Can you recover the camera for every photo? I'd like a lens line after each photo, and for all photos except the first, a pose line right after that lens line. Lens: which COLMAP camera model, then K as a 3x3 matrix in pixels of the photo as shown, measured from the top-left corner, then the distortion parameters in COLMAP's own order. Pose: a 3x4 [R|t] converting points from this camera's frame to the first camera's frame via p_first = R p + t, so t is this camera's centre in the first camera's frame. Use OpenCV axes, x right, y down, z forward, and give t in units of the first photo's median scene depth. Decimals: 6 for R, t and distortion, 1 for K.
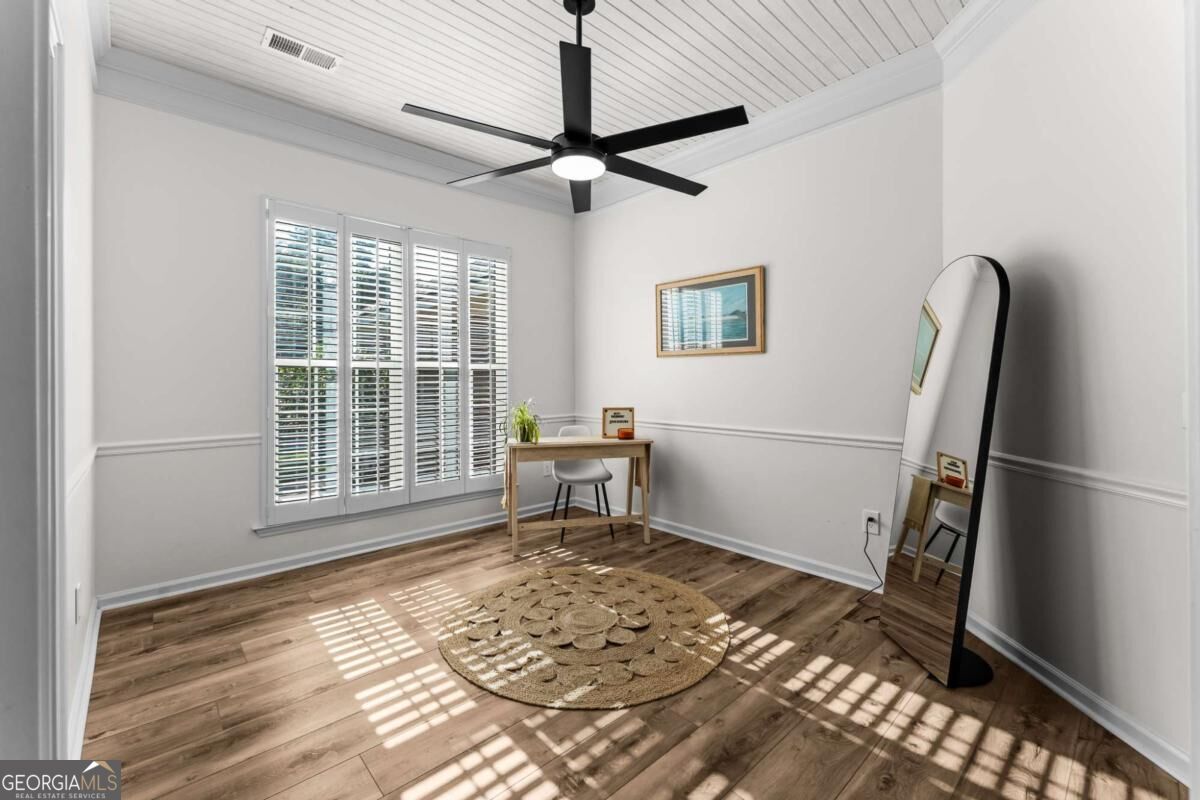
lens RADIAL K [[482.1, 0, 630.5], [0, 482.1, 386.4], [0, 0, 1]] dist [0.003017, -0.001534]
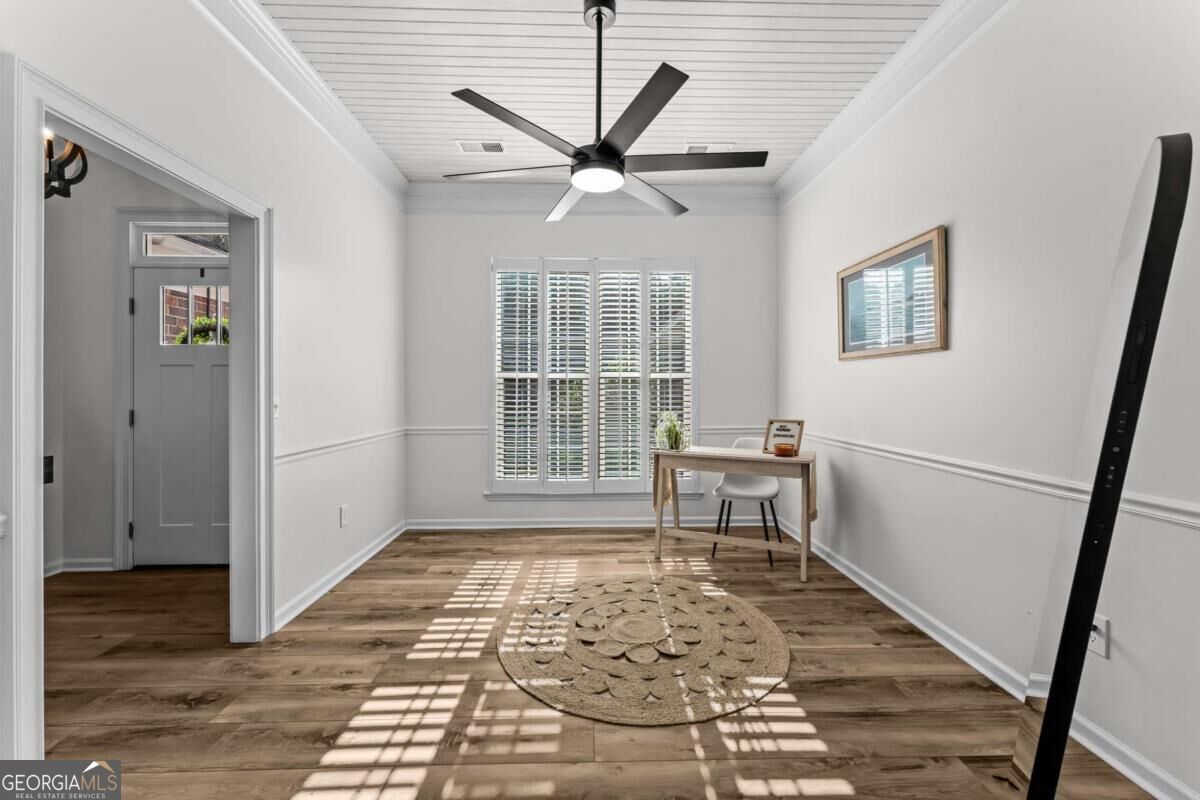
lens RADIAL K [[482.1, 0, 611.2], [0, 482.1, 397.1], [0, 0, 1]] dist [0.003017, -0.001534]
pose [[0.760627, 0.012321, -0.649073, 0.528802], [-0.009577, 0.999924, 0.007759, -0.002309], [0.649119, 0.000315, 0.760687, 0.219549]]
